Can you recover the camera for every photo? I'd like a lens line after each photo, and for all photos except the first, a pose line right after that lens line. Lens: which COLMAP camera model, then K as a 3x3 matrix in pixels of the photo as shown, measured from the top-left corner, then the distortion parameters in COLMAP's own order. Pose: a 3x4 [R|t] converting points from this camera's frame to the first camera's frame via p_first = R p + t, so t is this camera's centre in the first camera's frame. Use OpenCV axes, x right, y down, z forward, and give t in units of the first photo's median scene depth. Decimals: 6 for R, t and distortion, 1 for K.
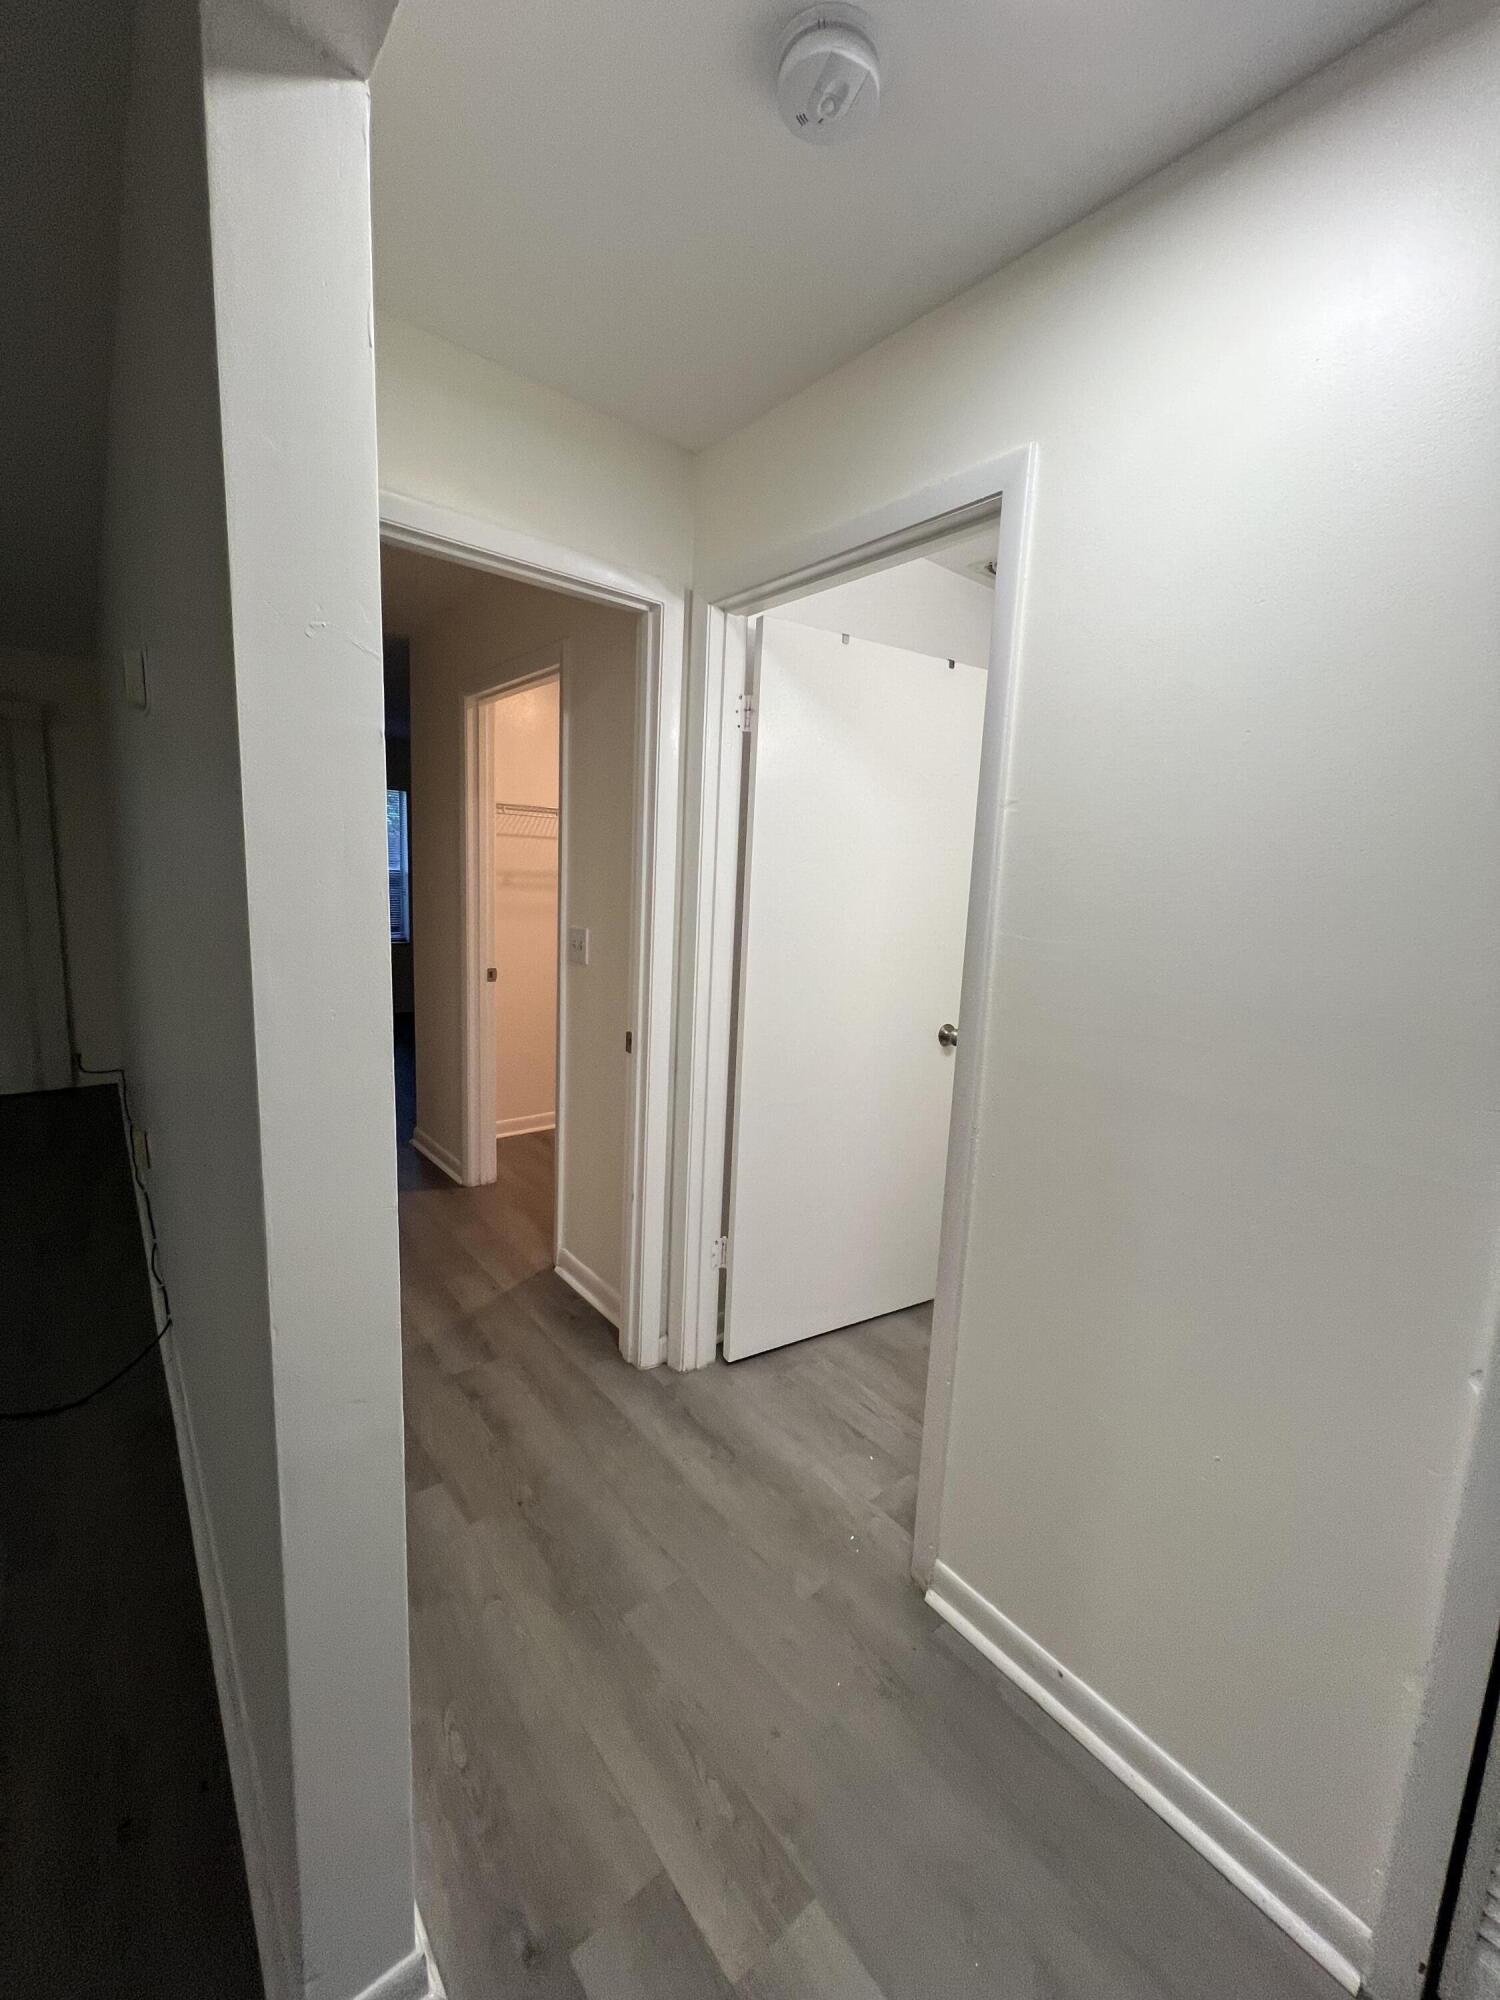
lens RADIAL K [[800.4, 0, 754.7], [0, 800.4, 997.1], [0, 0, 1]] dist [-0.001725, 0.000499]
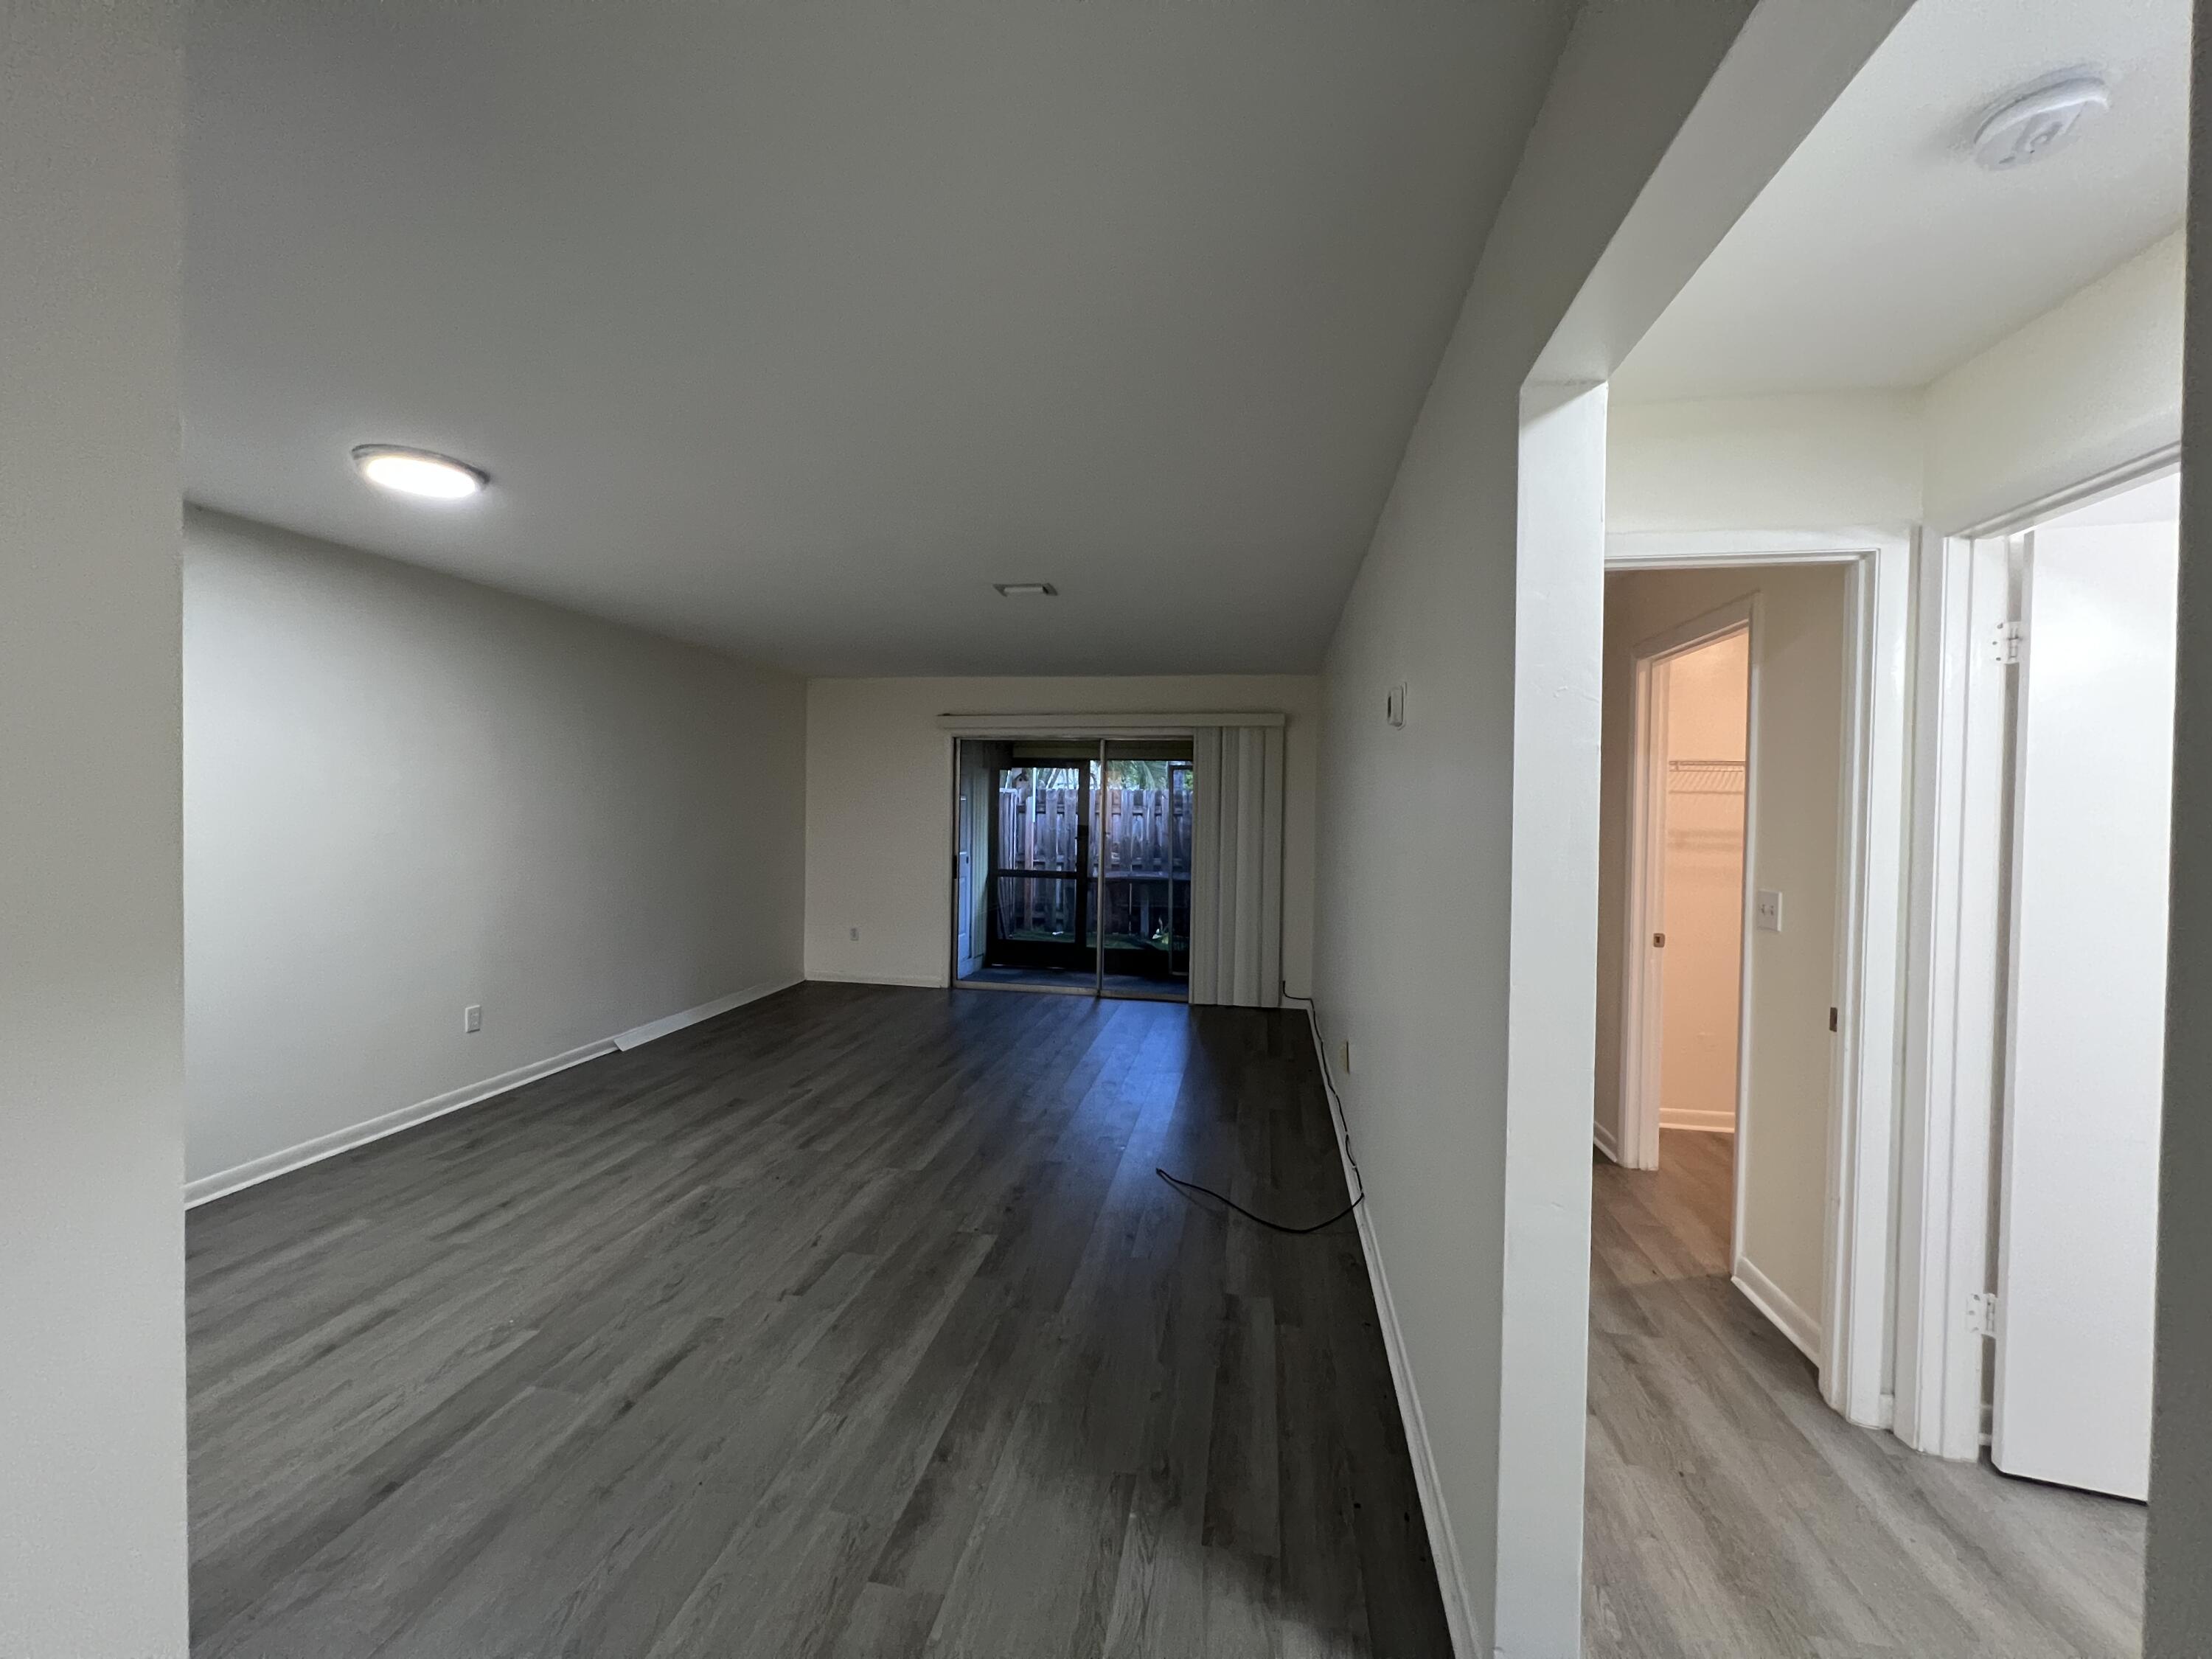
lens RADIAL K [[885.2, 0, 1101.4], [0, 885.2, 825.9], [0, 0, 1]] dist [-0.001725, 0.000499]
pose [[0.642096, -0.023450, -0.766265, 0.075411], [-0.100974, 0.988237, -0.114855, 0.037378], [0.759945, 0.151121, 0.632176, -0.263148]]
